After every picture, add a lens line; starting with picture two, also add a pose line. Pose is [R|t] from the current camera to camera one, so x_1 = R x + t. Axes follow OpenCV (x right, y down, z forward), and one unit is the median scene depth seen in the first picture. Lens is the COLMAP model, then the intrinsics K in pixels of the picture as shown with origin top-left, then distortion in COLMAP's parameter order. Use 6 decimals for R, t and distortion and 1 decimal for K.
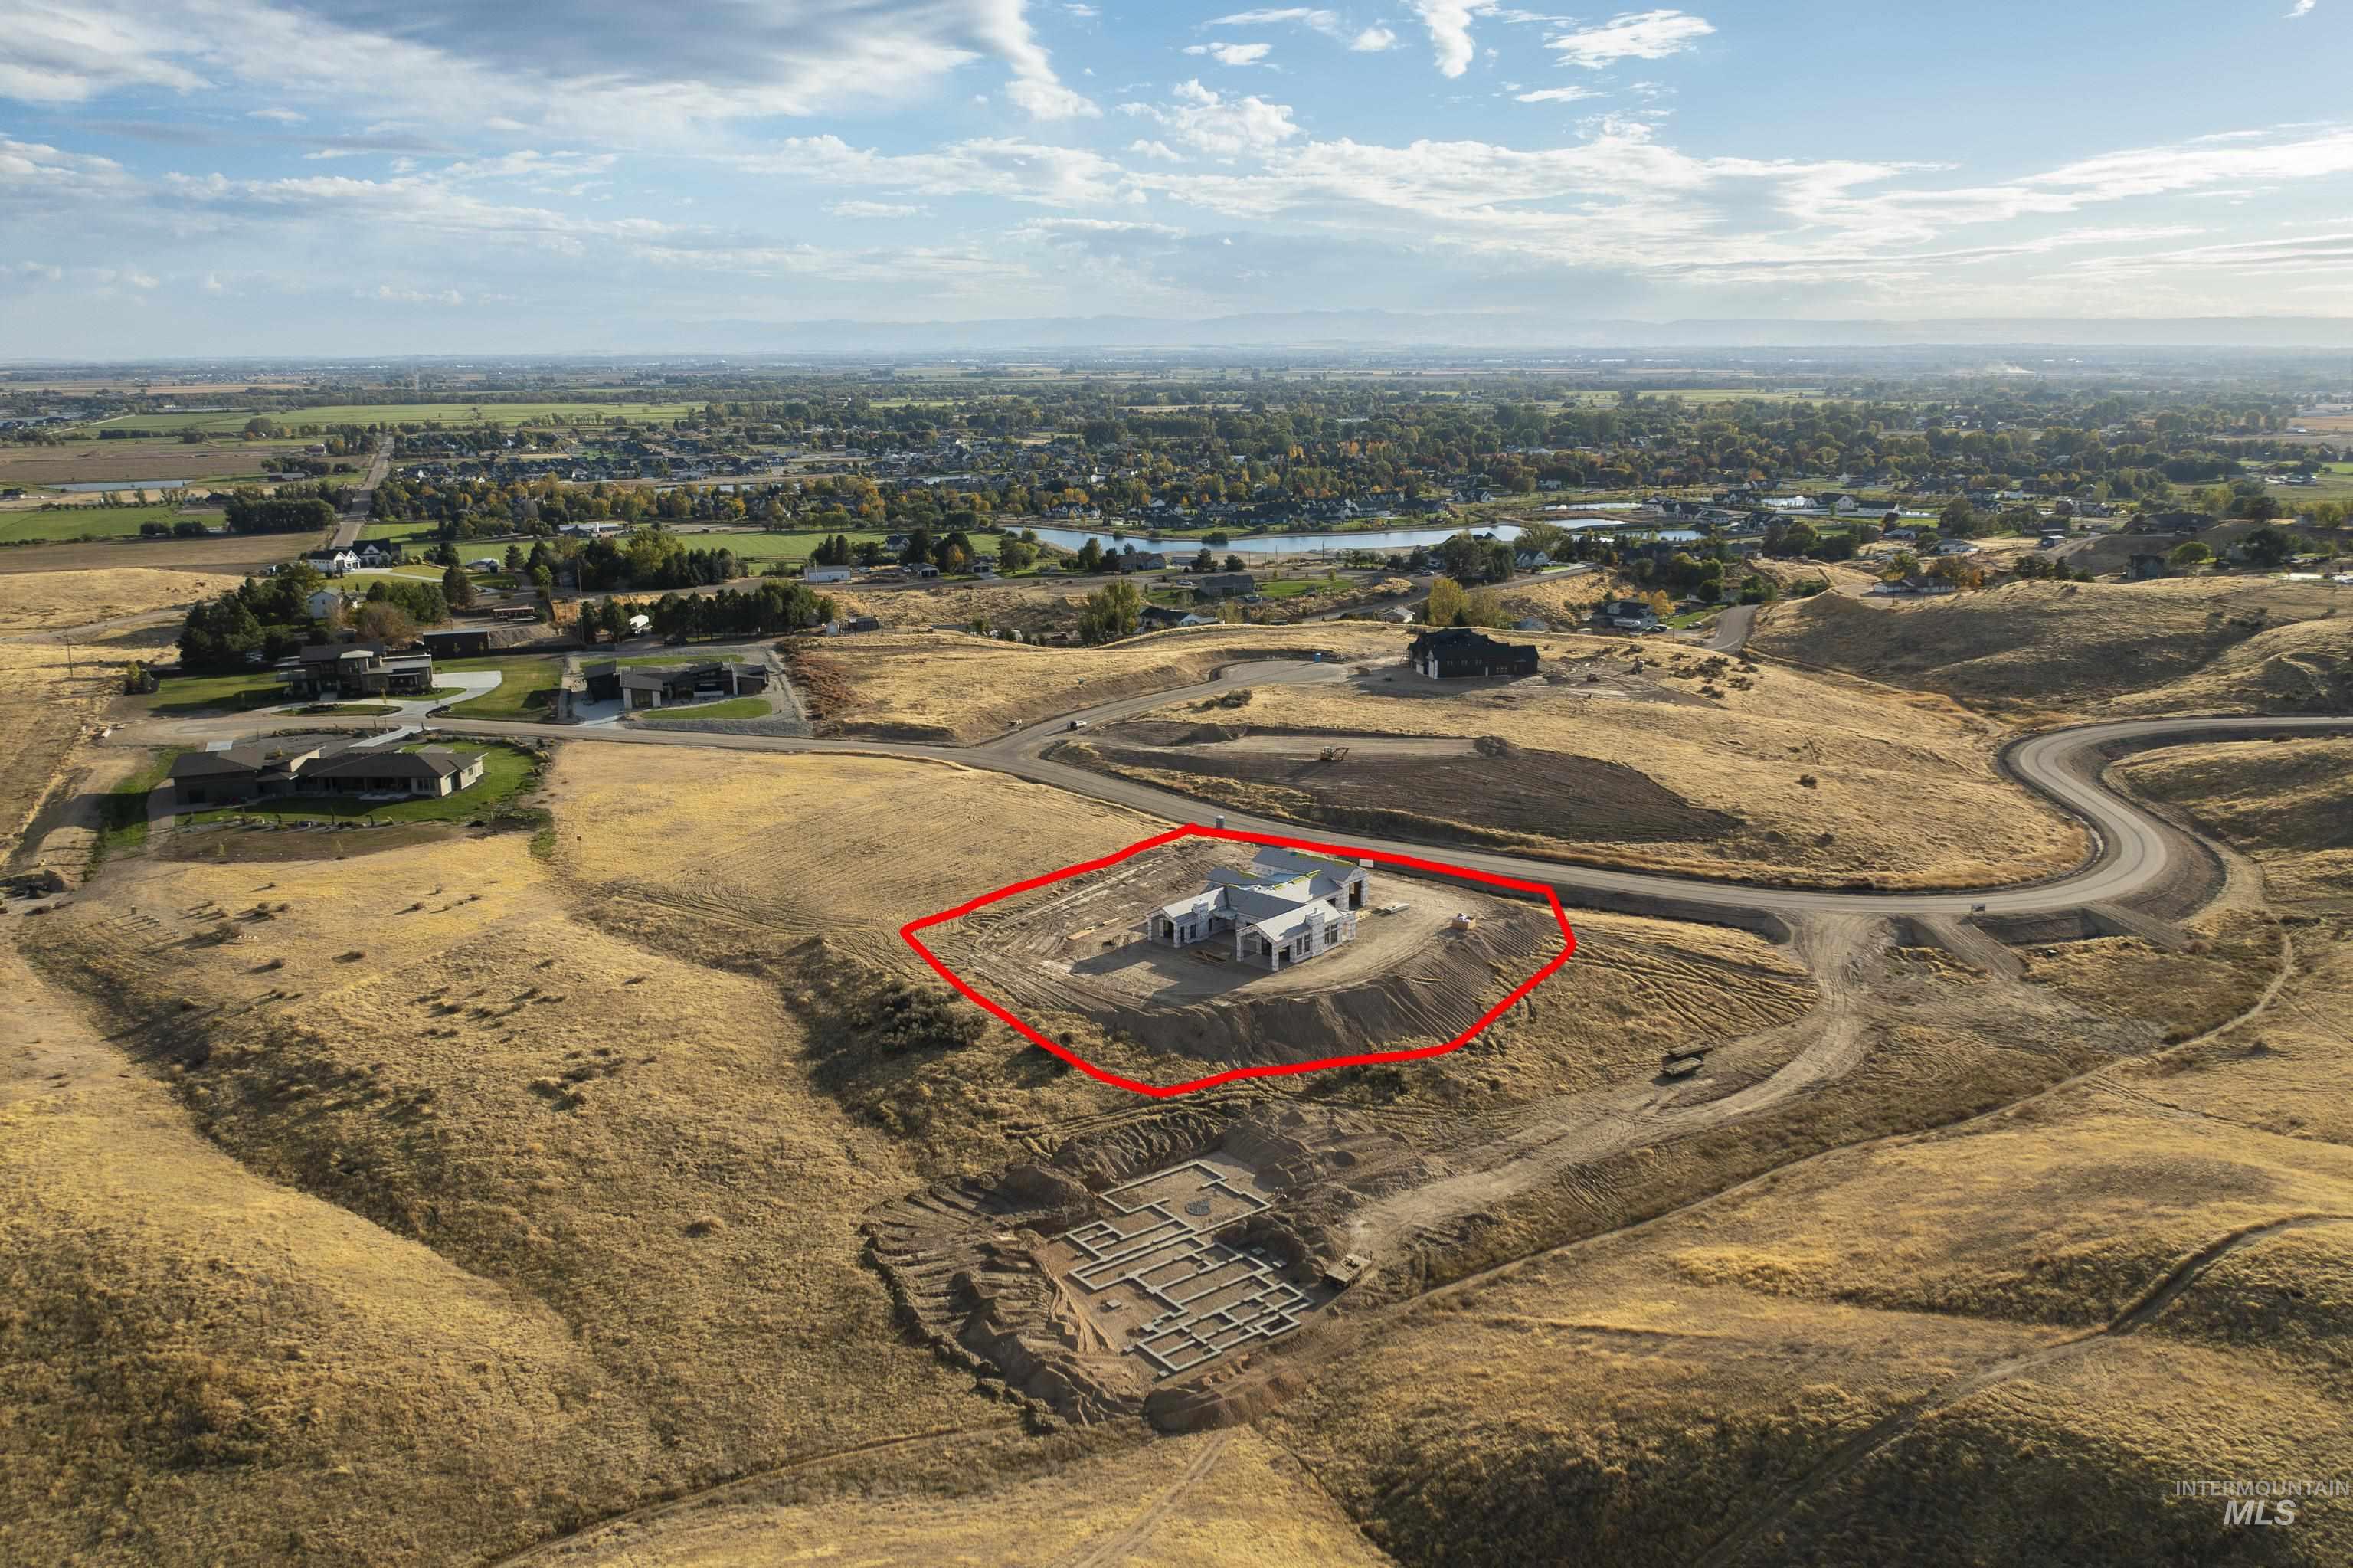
lens RADIAL K [[1955.9, 0, 1176.5], [0, 1955.9, 784.0], [0, 0, 1]] dist [-0.013600, 0.010885]
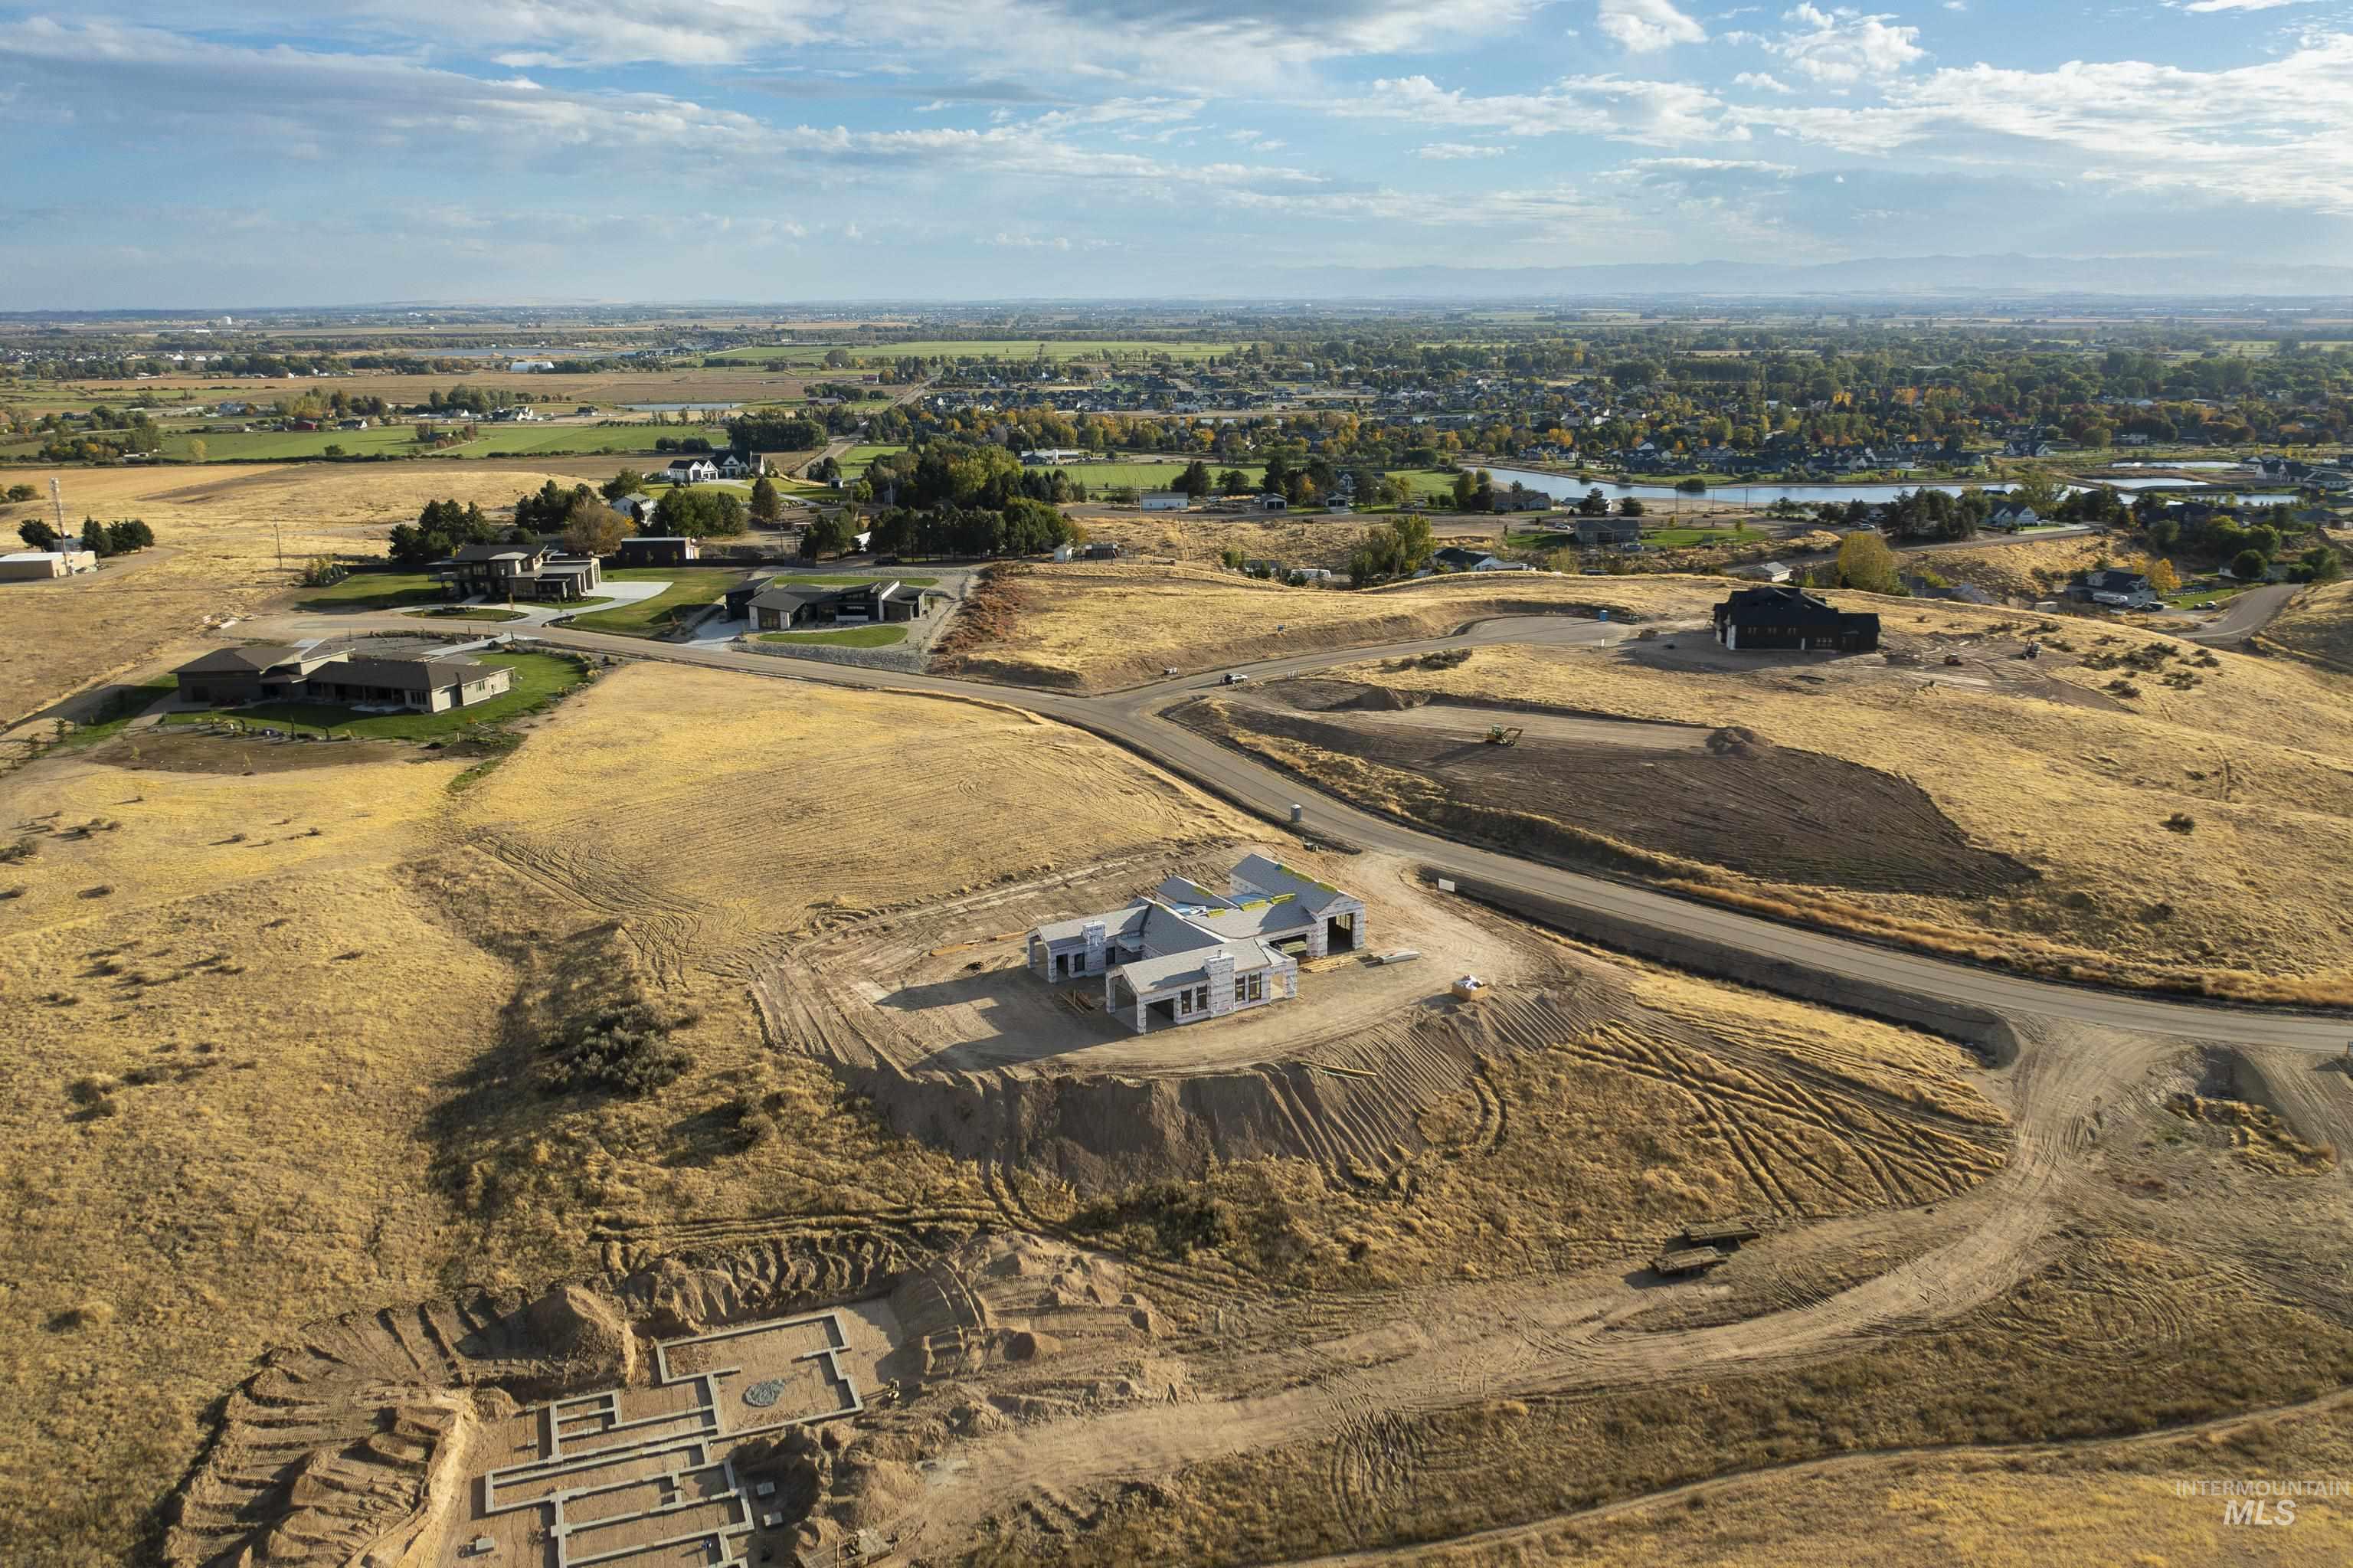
lens RADIAL K [[1891.8, 0, 1176.5], [0, 1891.8, 784.0], [0, 0, 1]] dist [-0.008937, 0.001198]
pose [[0.947950, 0.080139, -0.308169, 0.117640], [-0.071059, 0.996646, 0.040592, -0.010859], [0.310389, -0.016581, 0.950465, 0.150133]]
